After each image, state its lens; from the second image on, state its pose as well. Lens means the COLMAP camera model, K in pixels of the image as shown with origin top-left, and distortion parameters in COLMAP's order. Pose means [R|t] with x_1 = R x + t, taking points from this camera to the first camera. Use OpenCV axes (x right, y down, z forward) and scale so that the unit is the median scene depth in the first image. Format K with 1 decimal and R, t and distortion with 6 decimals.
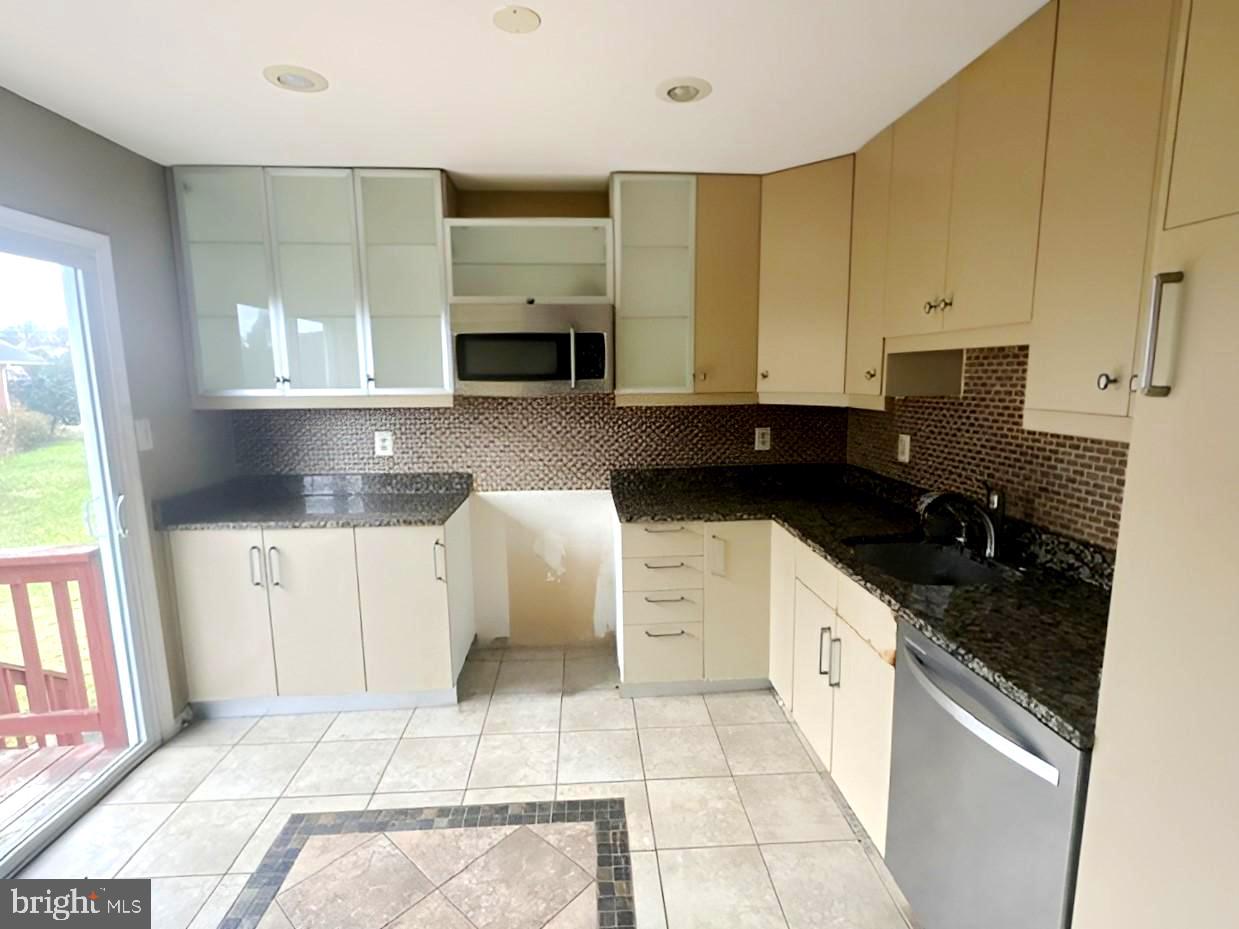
lens RADIAL K [[614.2, 0, 619.5], [0, 614.2, 464.5], [0, 0, 1]] dist [0.025128, 0.000171]
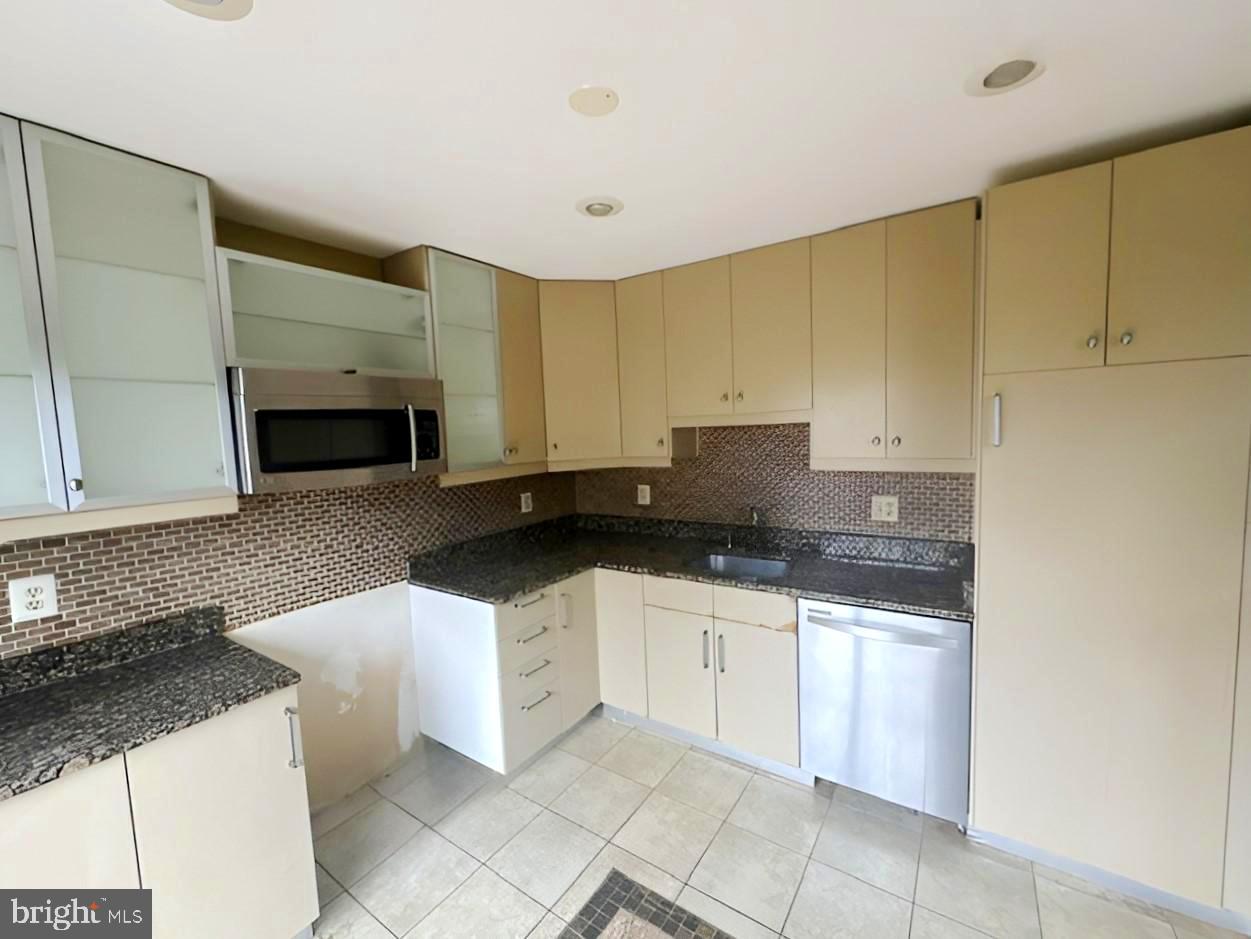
lens RADIAL K [[518.4, 0, 625.5], [0, 518.4, 469.5], [0, 0, 1]] dist [0.010817, 0.000222]
pose [[0.617180, -0.081205, 0.782620, -0.473757], [0.152074, 0.988216, -0.017389, -0.067368], [-0.771986, 0.129748, 0.622256, 0.300493]]
